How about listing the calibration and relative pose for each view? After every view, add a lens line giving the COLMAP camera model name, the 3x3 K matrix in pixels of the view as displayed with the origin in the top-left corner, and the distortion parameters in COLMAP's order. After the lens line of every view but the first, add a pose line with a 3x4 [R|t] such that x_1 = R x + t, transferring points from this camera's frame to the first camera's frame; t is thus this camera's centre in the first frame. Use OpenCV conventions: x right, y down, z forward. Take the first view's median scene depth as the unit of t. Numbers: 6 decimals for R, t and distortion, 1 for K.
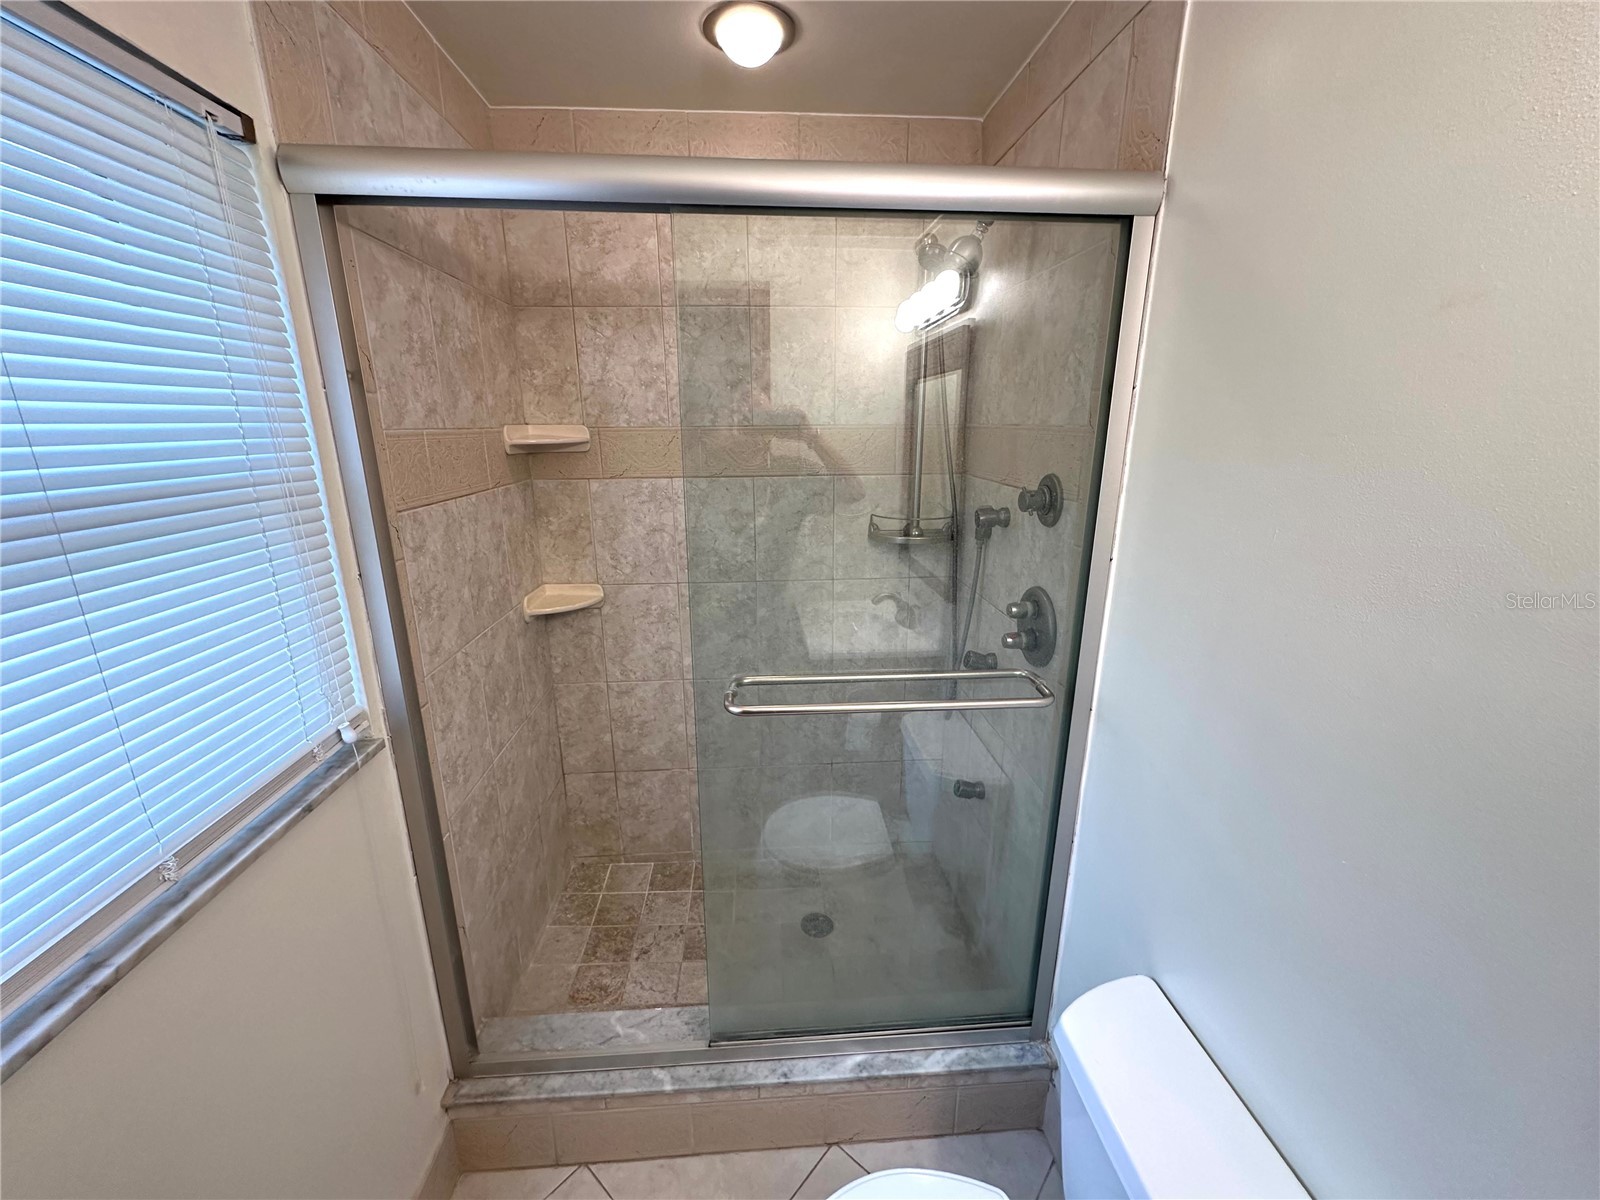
lens RADIAL K [[637.3, 0, 800.0], [0, 637.3, 600.0], [0, 0, 1]] dist [-0.002301, -0.000010]
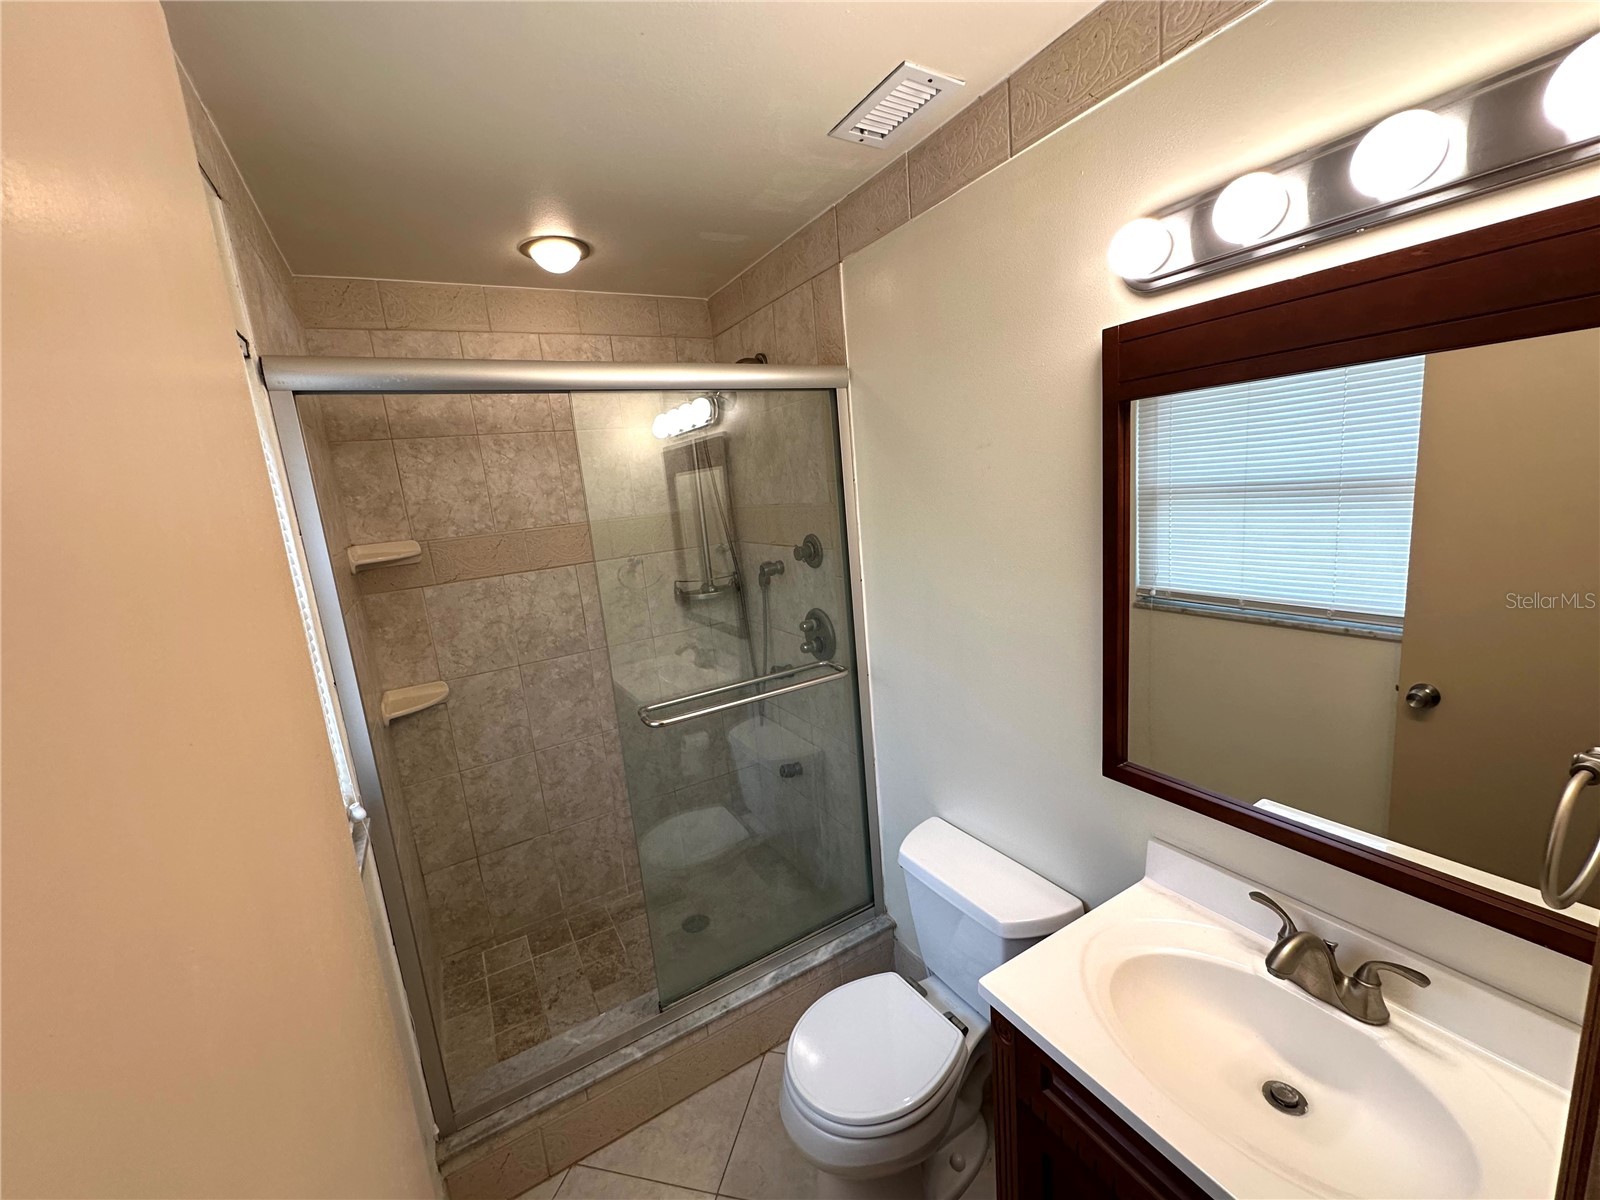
lens RADIAL K [[637.3, 0, 800.0], [0, 637.3, 600.0], [0, 0, 1]] dist [-0.002301, -0.000010]
pose [[0.890745, -0.159400, 0.425635, -0.225142], [0.204982, 0.976724, -0.063193, 0.036138], [-0.405654, 0.143537, 0.902686, -0.259615]]
